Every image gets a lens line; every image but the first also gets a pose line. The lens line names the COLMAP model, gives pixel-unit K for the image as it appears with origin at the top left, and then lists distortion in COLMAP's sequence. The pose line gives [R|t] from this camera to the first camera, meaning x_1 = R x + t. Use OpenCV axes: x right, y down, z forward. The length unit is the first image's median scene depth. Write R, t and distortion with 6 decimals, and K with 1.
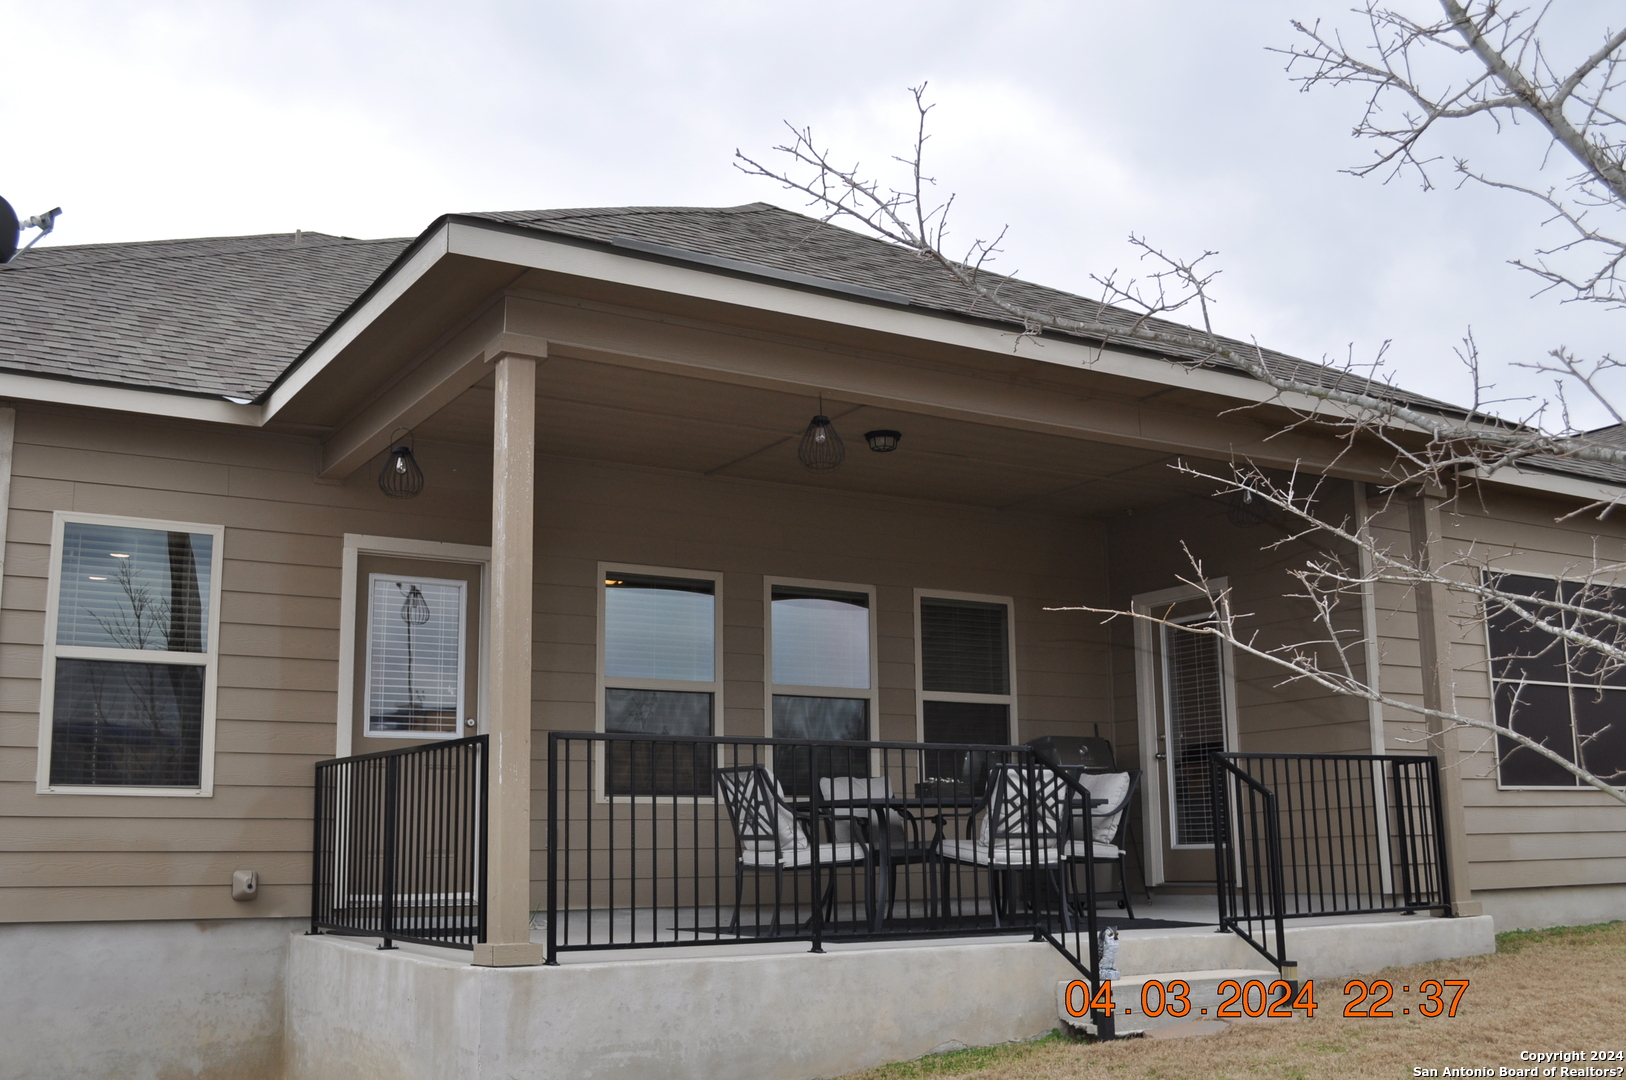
lens RADIAL K [[1619.5, 0, 811.9], [0, 1619.5, 540.2], [0, 0, 1]] dist [-0.056660, 0.000000]
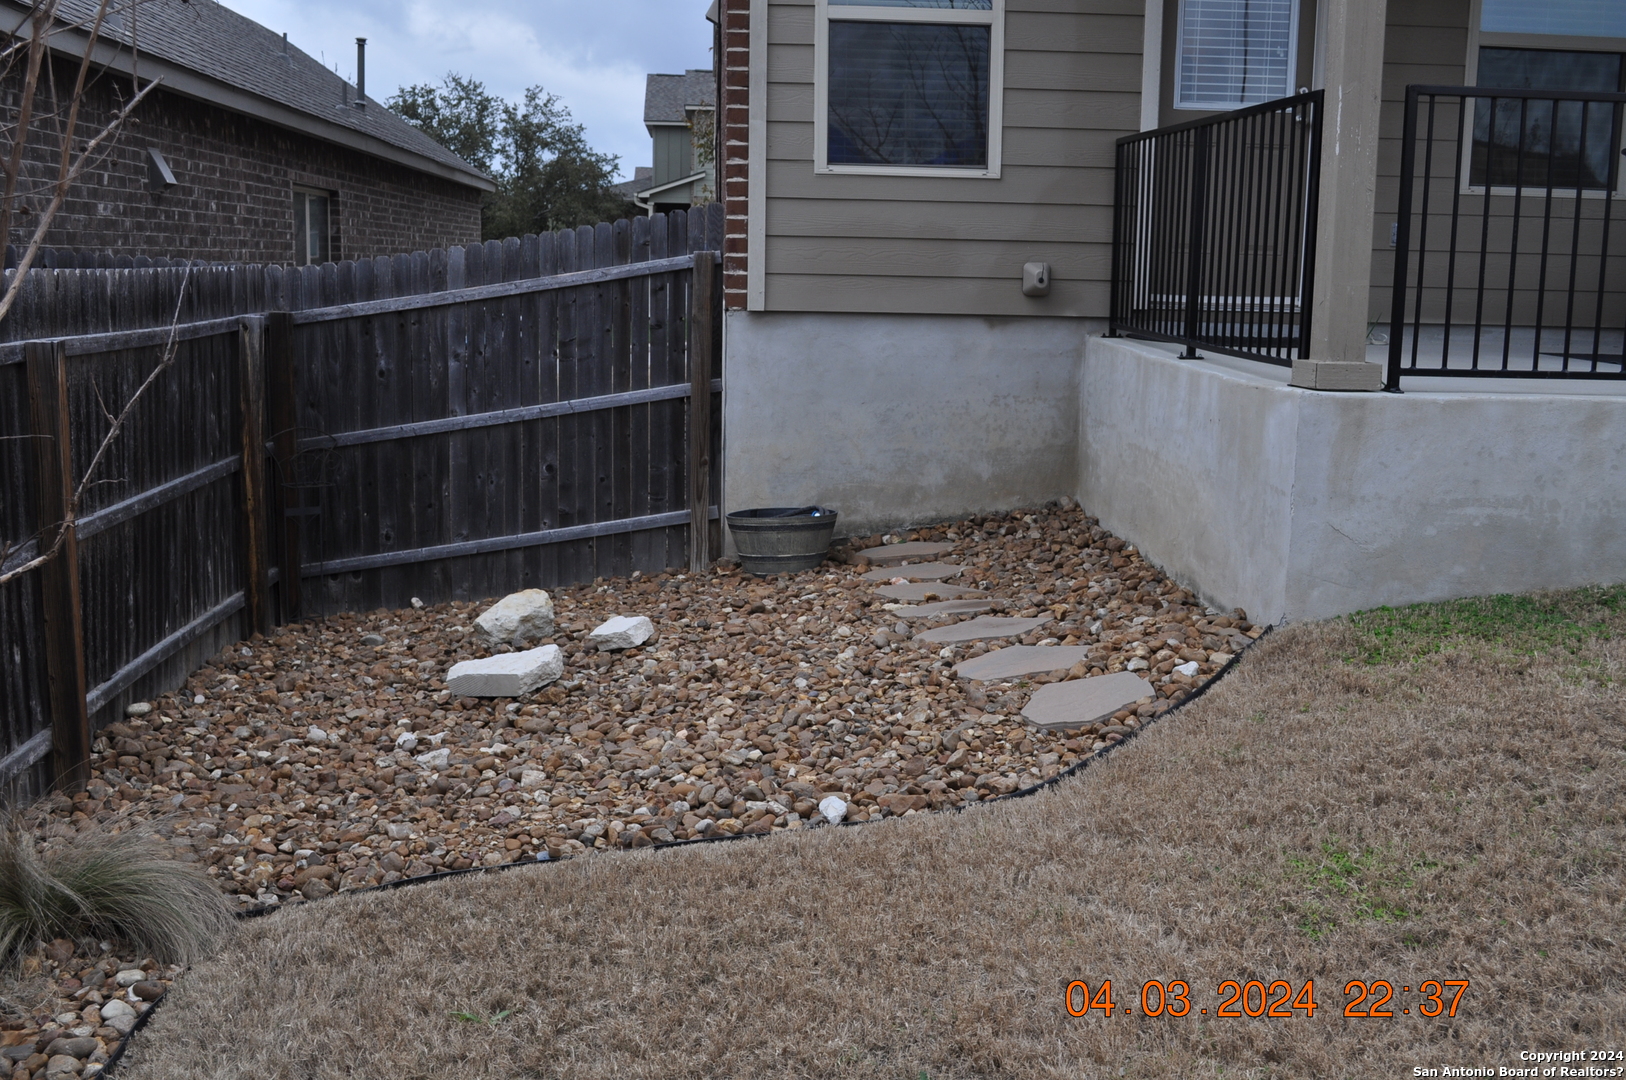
lens RADIAL K [[1619.5, 0, 807.7], [0, 1619.5, 557.2], [0, 0, 1]] dist [-0.056660, 0.000000]
pose [[0.877344, 0.116032, -0.465622, -0.035351], [0.062176, 0.934658, 0.350069, 0.044731], [0.475817, -0.336081, 0.812802, 0.188963]]
